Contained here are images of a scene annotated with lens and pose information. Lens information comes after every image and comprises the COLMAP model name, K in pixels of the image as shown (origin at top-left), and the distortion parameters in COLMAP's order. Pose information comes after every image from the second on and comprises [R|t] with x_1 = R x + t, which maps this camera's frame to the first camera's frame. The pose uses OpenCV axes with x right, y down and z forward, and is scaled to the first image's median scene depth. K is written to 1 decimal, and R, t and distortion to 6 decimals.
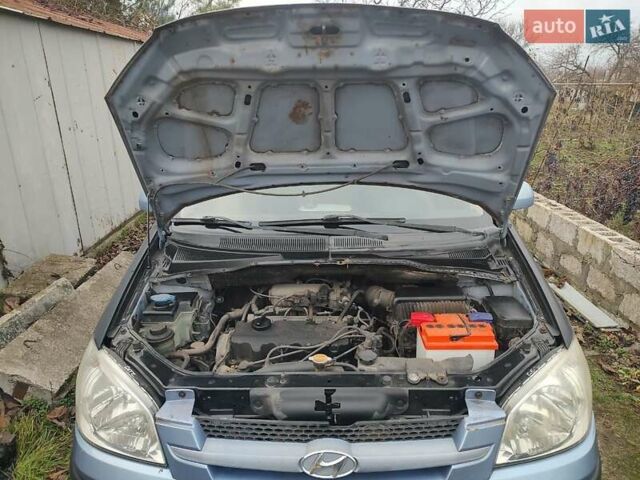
lens RADIAL K [[457.0, 0, 320.0], [0, 457.0, 240.0], [0, 0, 1]] dist [0.052152, -0.068895]
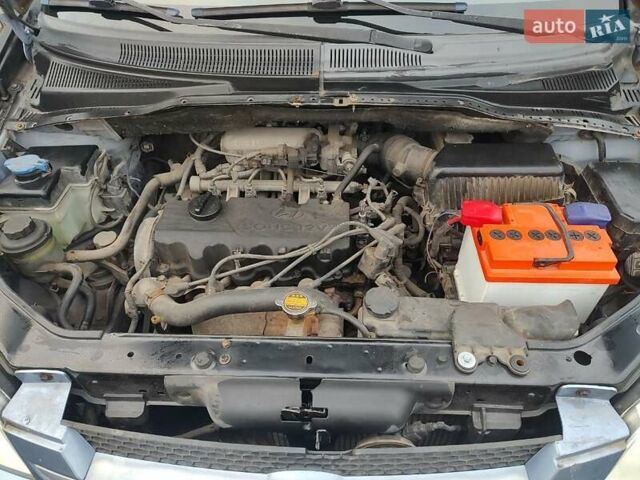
lens RADIAL K [[457.0, 0, 320.0], [0, 457.0, 240.0], [0, 0, 1]] dist [0.052152, -0.068895]
pose [[0.999900, 0.010941, -0.009011, 0.027356], [-0.005562, 0.887636, 0.460513, -0.054559], [0.013037, -0.460416, 0.887607, 0.446523]]
